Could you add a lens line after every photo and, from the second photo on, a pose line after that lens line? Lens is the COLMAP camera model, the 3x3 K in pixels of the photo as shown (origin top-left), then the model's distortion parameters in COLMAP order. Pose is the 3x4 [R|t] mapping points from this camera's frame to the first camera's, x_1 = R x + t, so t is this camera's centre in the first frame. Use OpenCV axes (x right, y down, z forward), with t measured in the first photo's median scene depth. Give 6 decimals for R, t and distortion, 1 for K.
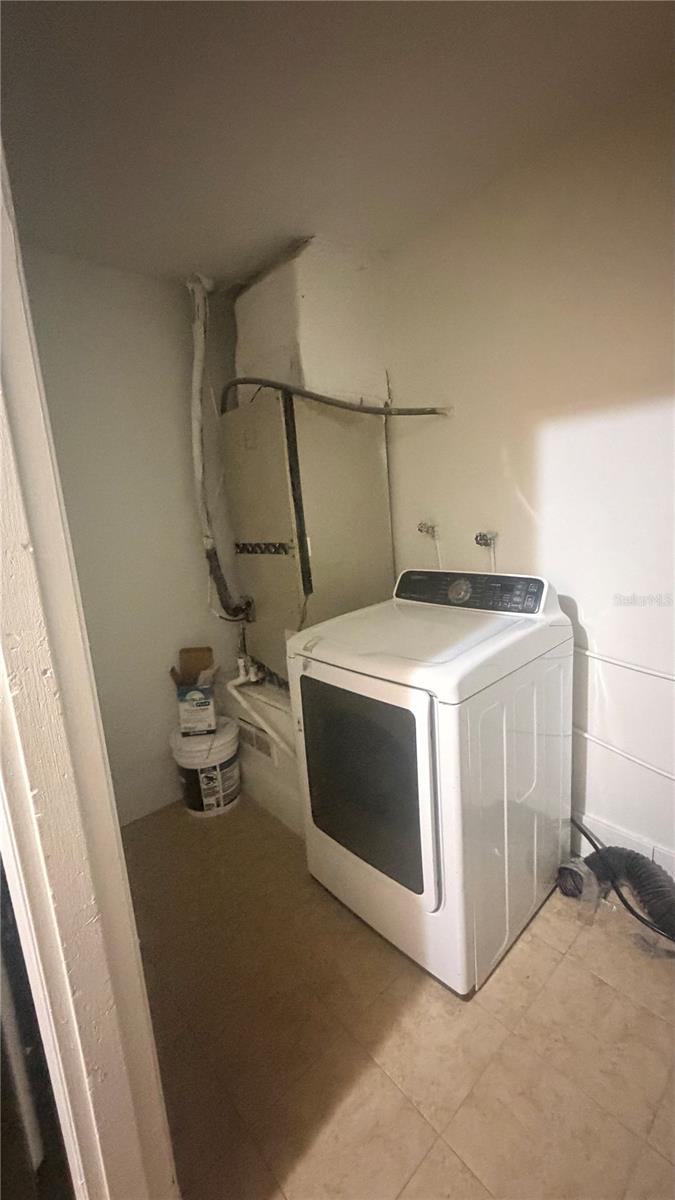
lens RADIAL K [[480.1, 0, 334.9], [0, 480.1, 592.7], [0, 0, 1]] dist [0.000668, 0.000143]
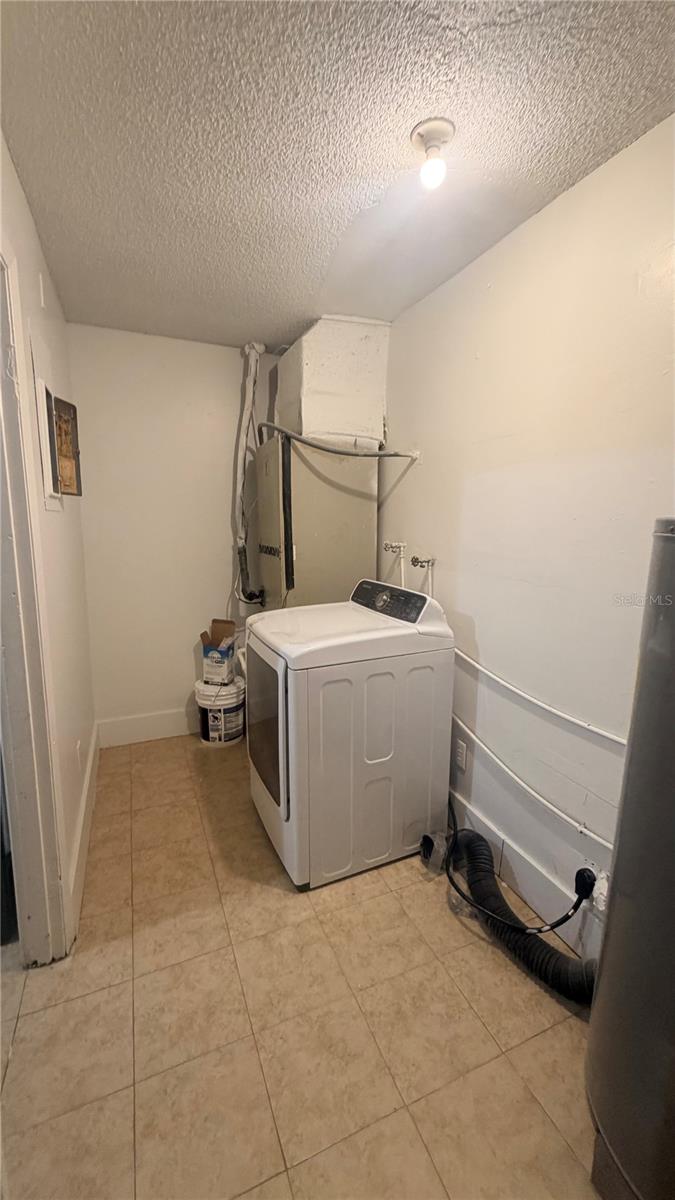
lens RADIAL K [[480.1, 0, 334.9], [0, 480.1, 592.7], [0, 0, 1]] dist [0.000668, 0.000143]
pose [[0.951087, 0.128998, -0.280699, 0.380699], [-0.130851, 0.991327, 0.012214, -0.016422], [0.279840, 0.025113, 0.959718, -0.191813]]
